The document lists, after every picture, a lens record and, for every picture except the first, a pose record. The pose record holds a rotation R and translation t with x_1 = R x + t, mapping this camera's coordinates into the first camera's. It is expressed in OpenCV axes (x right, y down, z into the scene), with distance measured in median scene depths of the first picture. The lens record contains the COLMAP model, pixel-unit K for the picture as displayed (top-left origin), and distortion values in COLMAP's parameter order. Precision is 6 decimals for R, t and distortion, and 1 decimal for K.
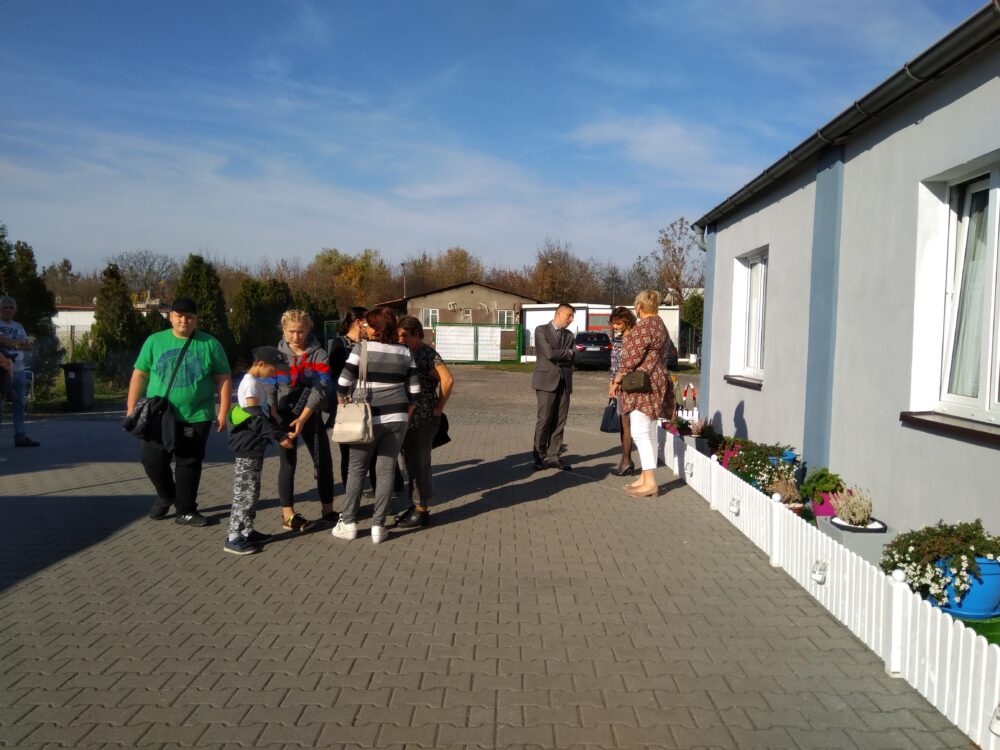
lens RADIAL K [[790.7, 0, 508.5], [0, 790.7, 372.3], [0, 0, 1]] dist [0.085762, -0.127584]
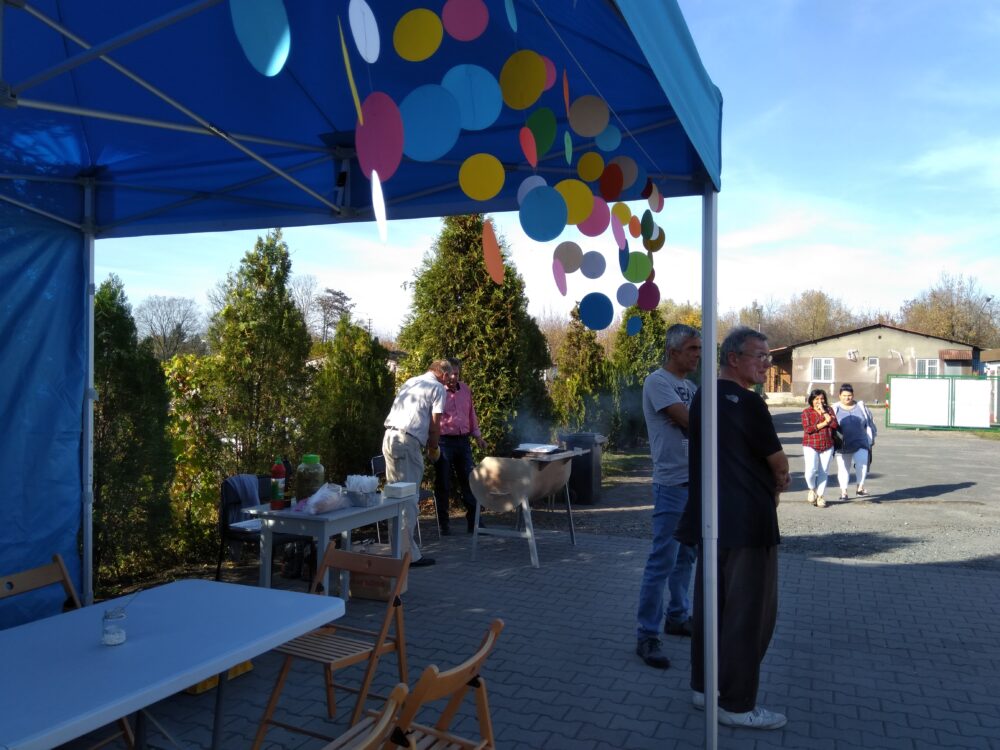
lens RADIAL K [[790.7, 0, 497.3], [0, 790.7, 378.4], [0, 0, 1]] dist [0.085762, -0.127584]
pose [[0.922101, -0.000663, -0.386948, -0.296675], [-0.021711, 0.998335, -0.053449, -0.018702], [0.386339, 0.057686, 0.920551, 0.285334]]
